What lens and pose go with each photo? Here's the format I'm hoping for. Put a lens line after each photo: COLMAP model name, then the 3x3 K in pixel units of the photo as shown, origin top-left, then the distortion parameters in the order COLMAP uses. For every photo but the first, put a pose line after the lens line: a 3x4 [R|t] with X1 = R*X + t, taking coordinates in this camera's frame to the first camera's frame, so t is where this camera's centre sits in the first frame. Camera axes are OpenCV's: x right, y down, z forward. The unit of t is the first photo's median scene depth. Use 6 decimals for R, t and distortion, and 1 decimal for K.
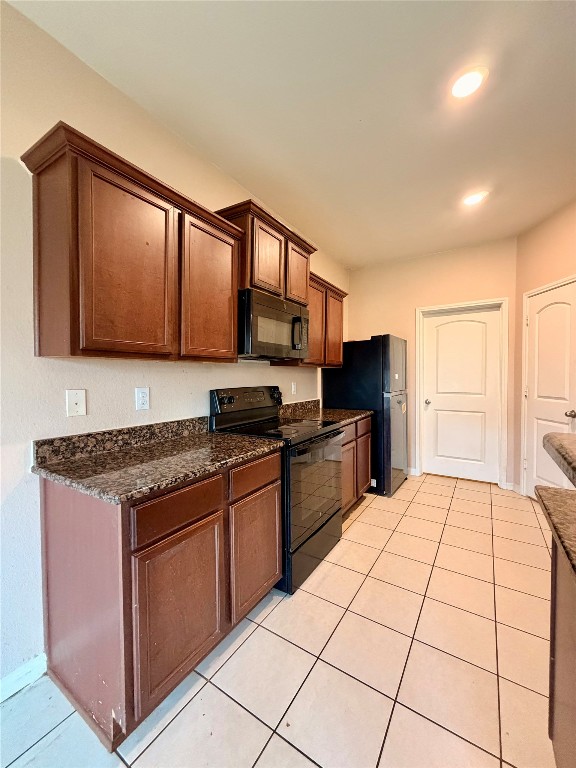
lens RADIAL K [[306.8, 0, 289.2], [0, 306.8, 382.2], [0, 0, 1]] dist [-0.001558, -0.000262]
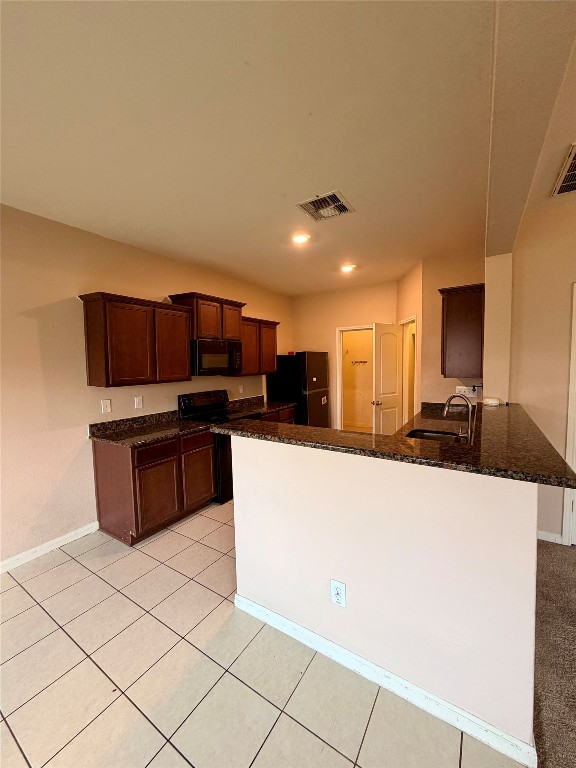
lens RADIAL K [[306.8, 0, 288.5], [0, 306.8, 383.0], [0, 0, 1]] dist [-0.001558, -0.000262]
pose [[0.999888, -0.014748, -0.002569, 0.441488], [0.014851, 0.998817, 0.046298, -0.136051], [0.001883, -0.046331, 0.998924, -0.860313]]
